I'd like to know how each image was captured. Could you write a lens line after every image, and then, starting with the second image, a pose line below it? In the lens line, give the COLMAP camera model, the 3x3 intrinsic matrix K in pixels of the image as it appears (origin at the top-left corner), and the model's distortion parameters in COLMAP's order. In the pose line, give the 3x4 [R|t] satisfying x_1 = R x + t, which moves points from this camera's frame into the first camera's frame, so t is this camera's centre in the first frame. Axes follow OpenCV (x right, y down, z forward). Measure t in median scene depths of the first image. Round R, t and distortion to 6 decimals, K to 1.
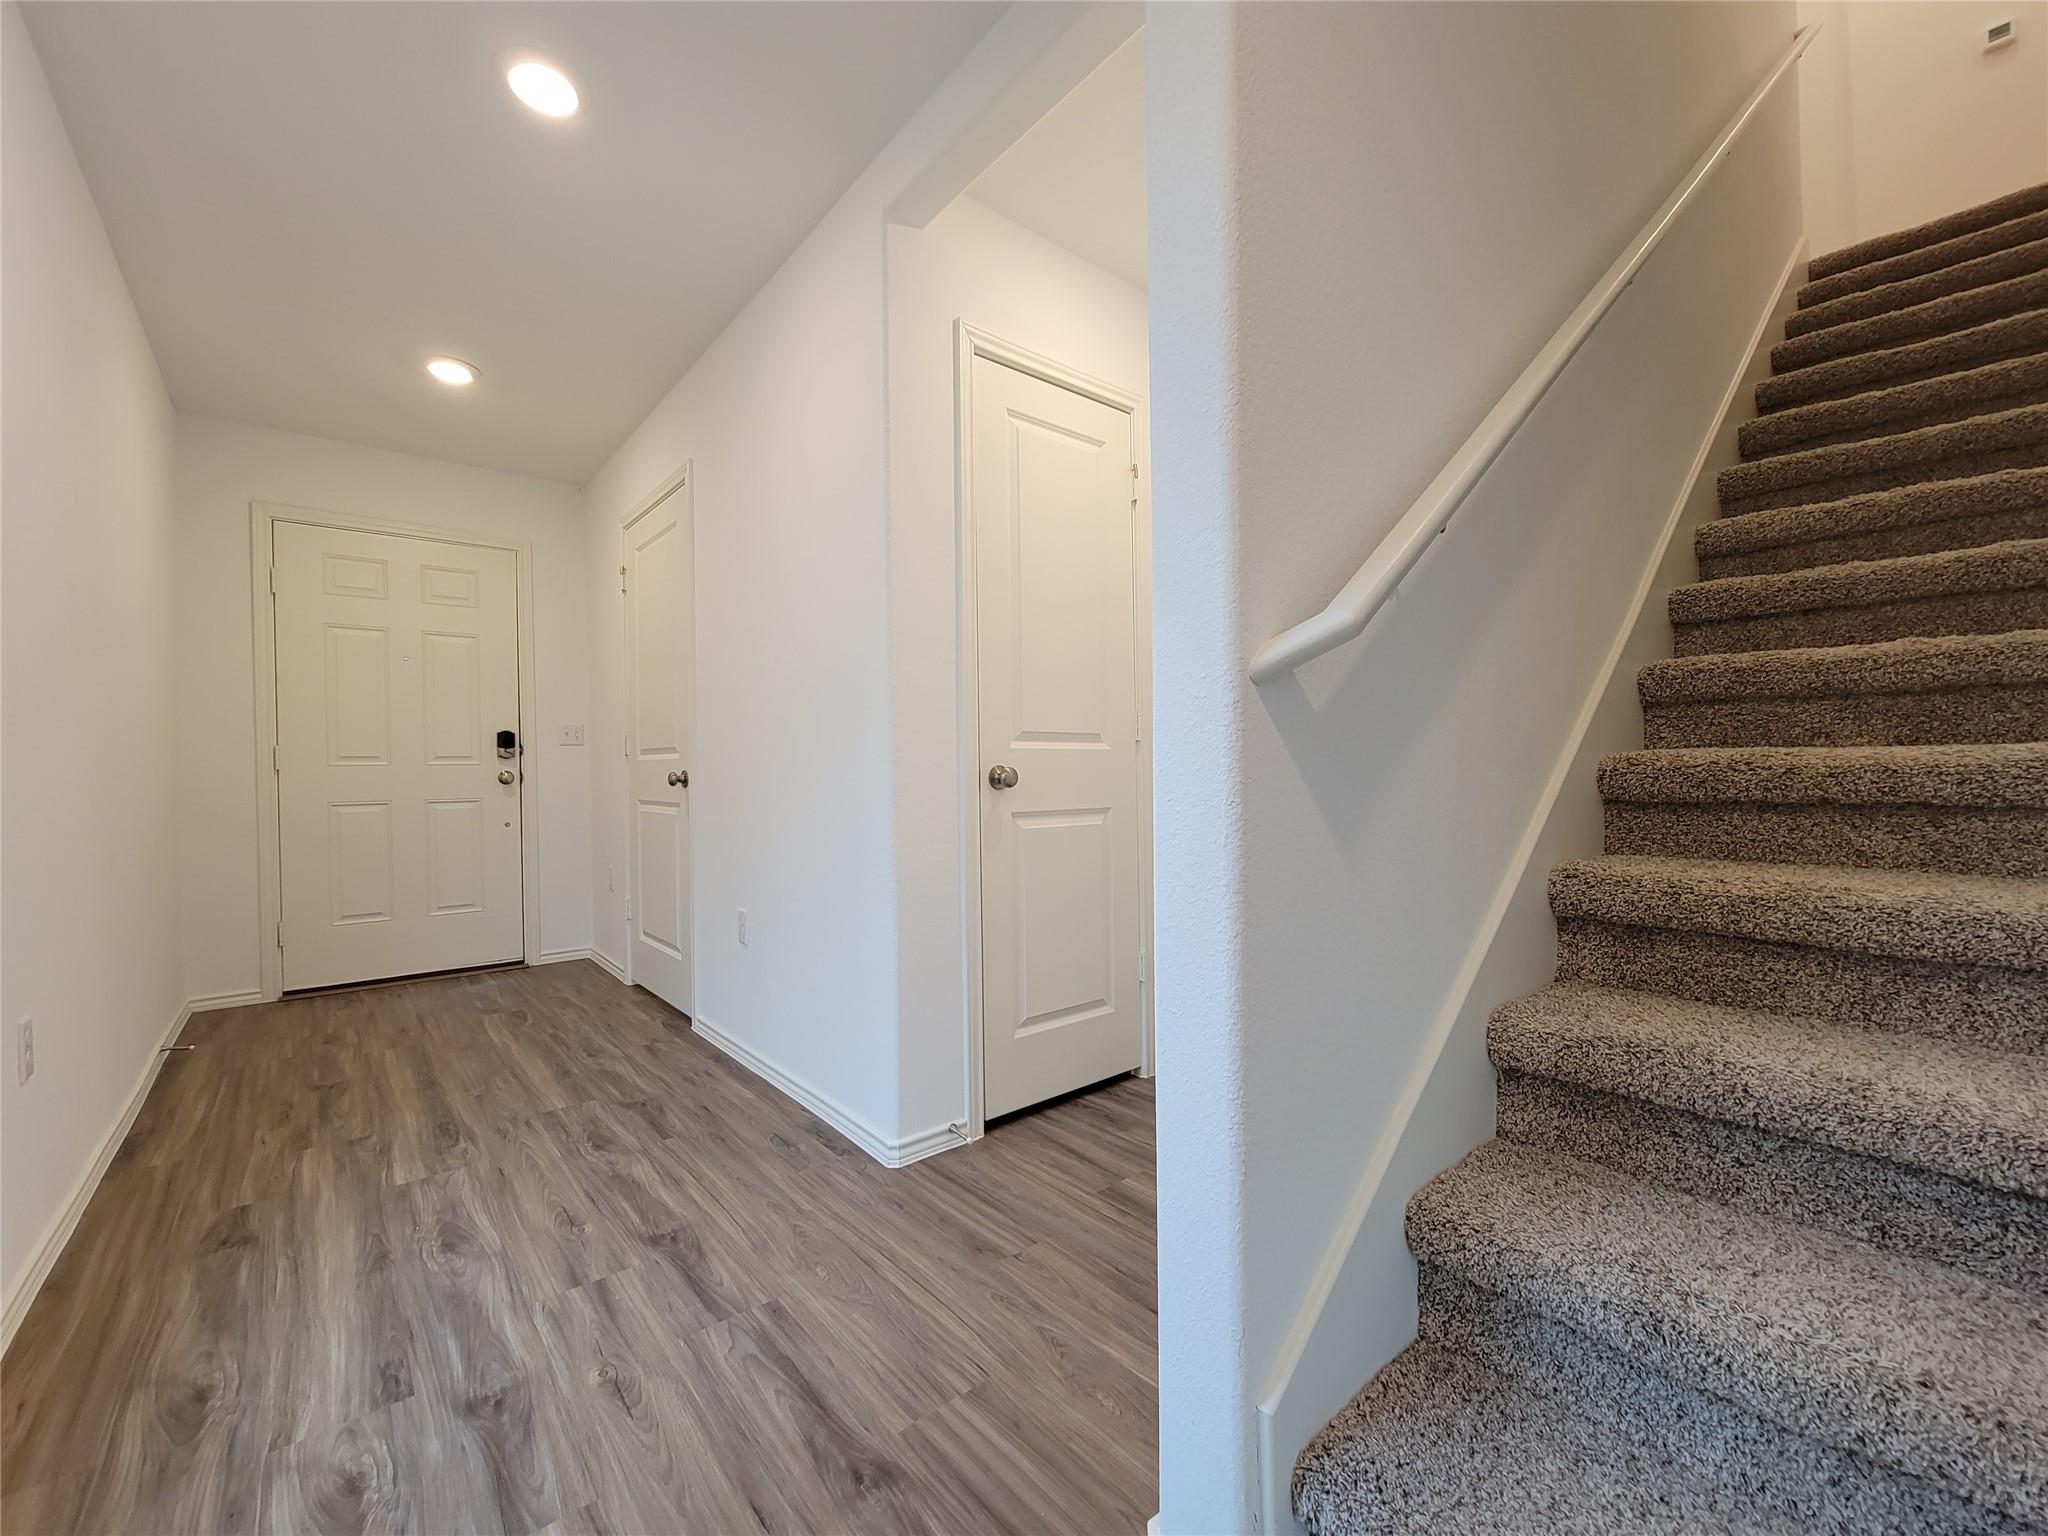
lens RADIAL K [[832.2, 0, 1009.3], [0, 832.2, 774.5], [0, 0, 1]] dist [-0.003199, 0.000622]
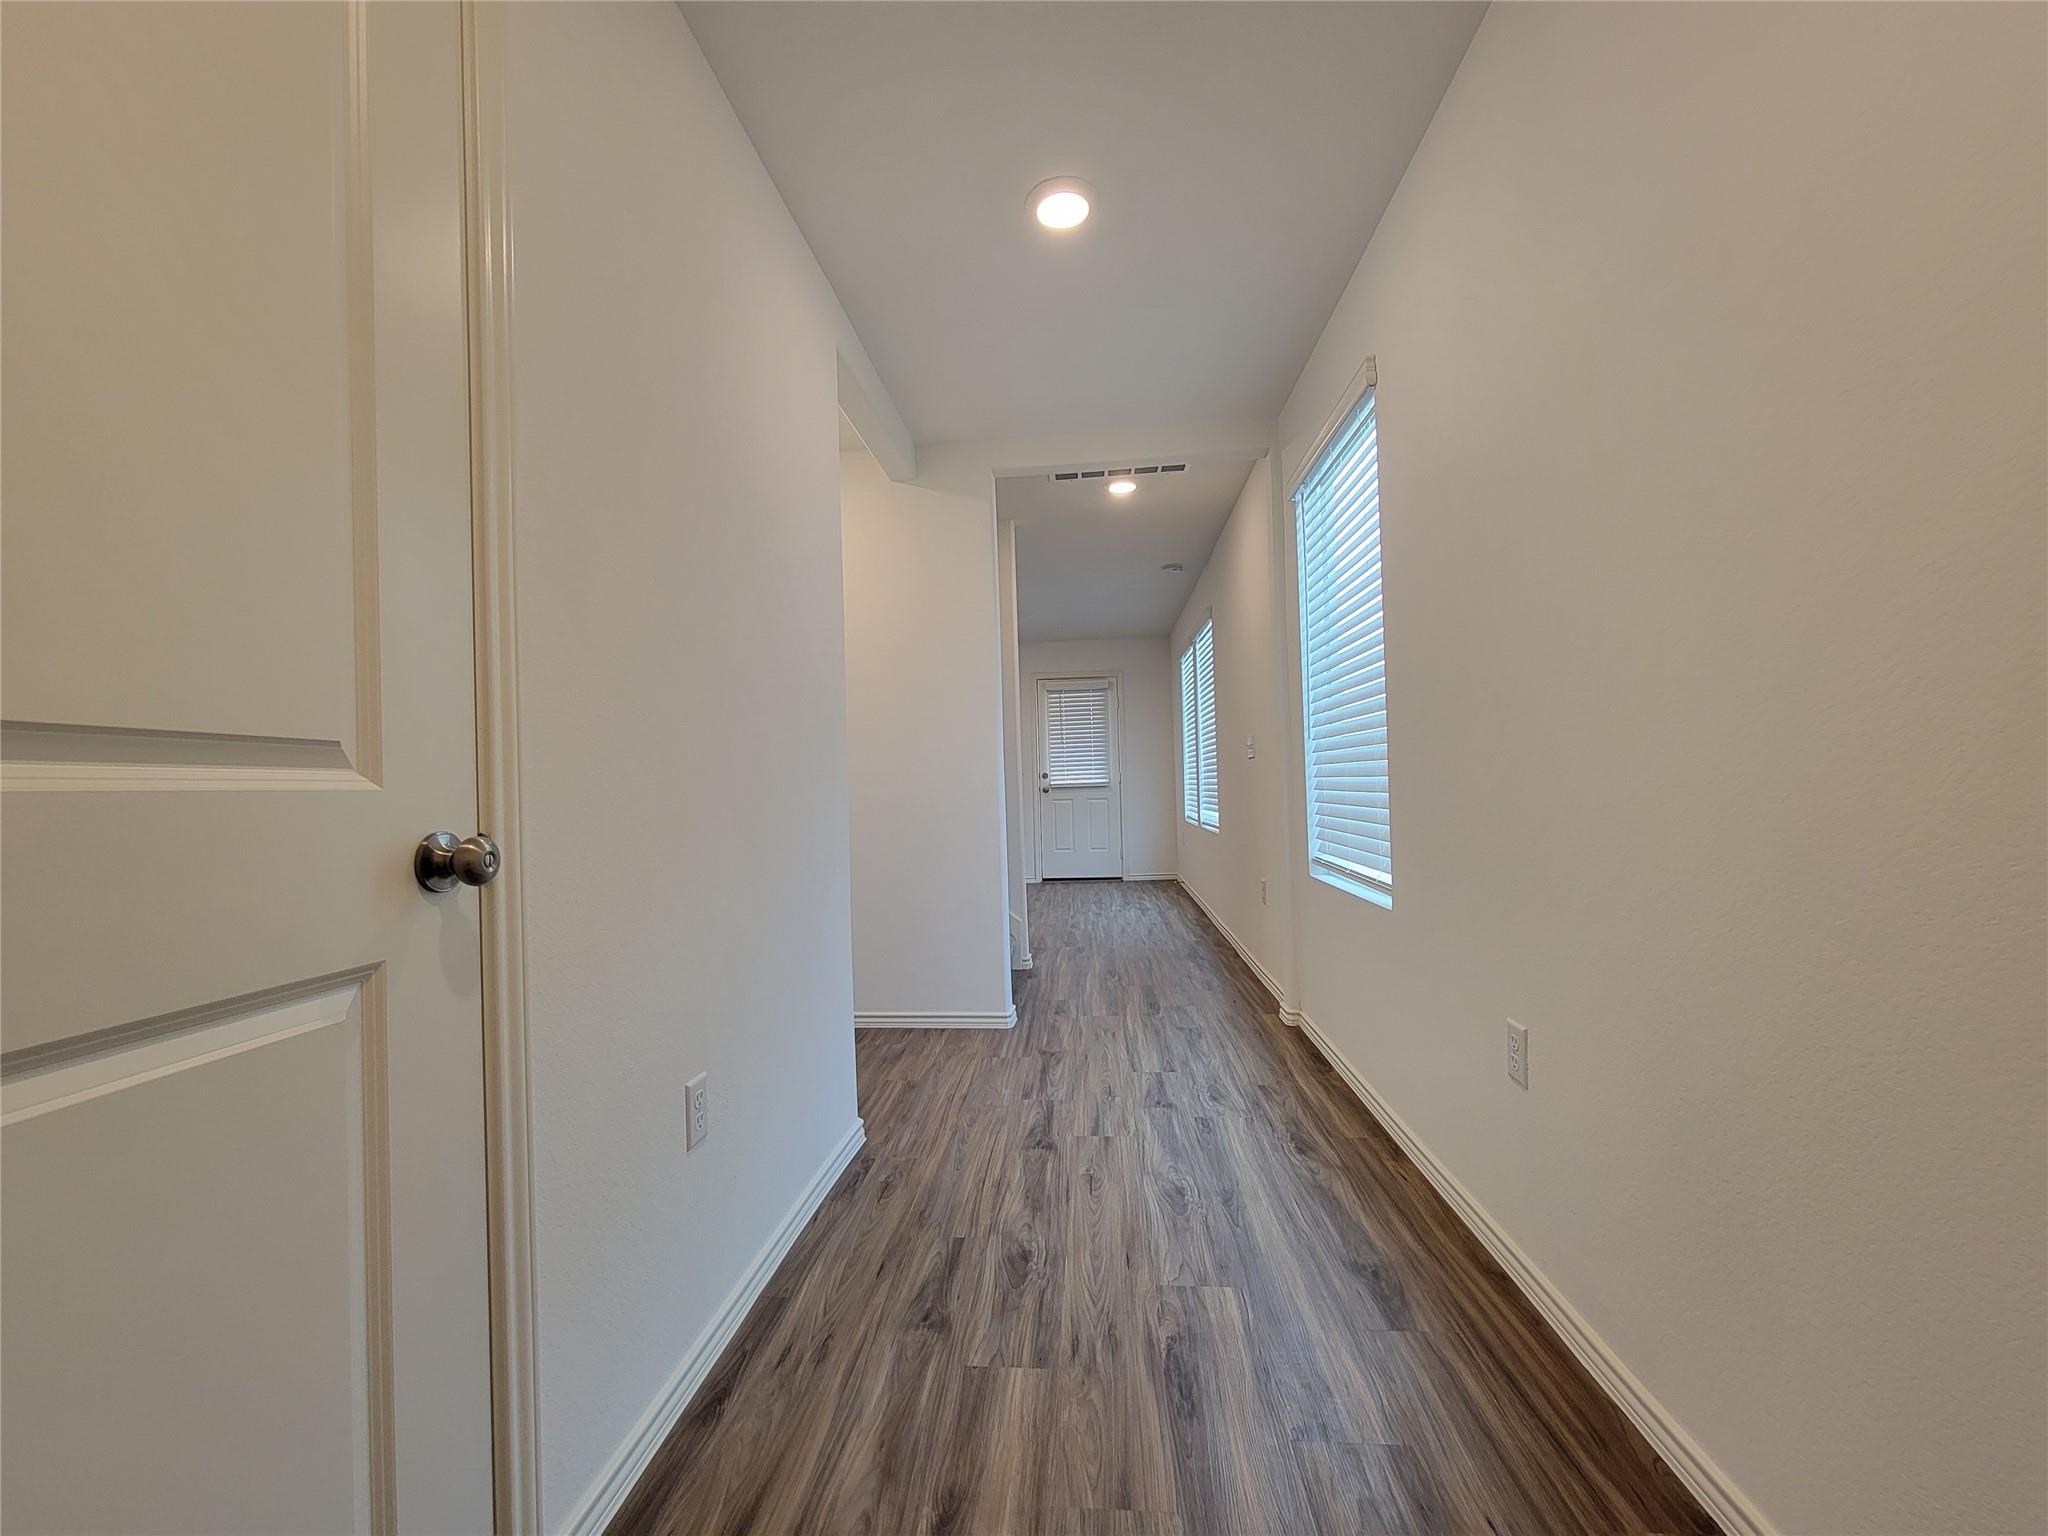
lens RADIAL K [[832.2, 0, 1009.3], [0, 832.2, 774.5], [0, 0, 1]] dist [-0.003199, 0.000622]
pose [[-0.699903, 0.044961, 0.712822, -1.409368], [0.045033, 0.998809, -0.018784, -0.018817], [-0.712817, 0.018953, -0.701094, 2.038979]]
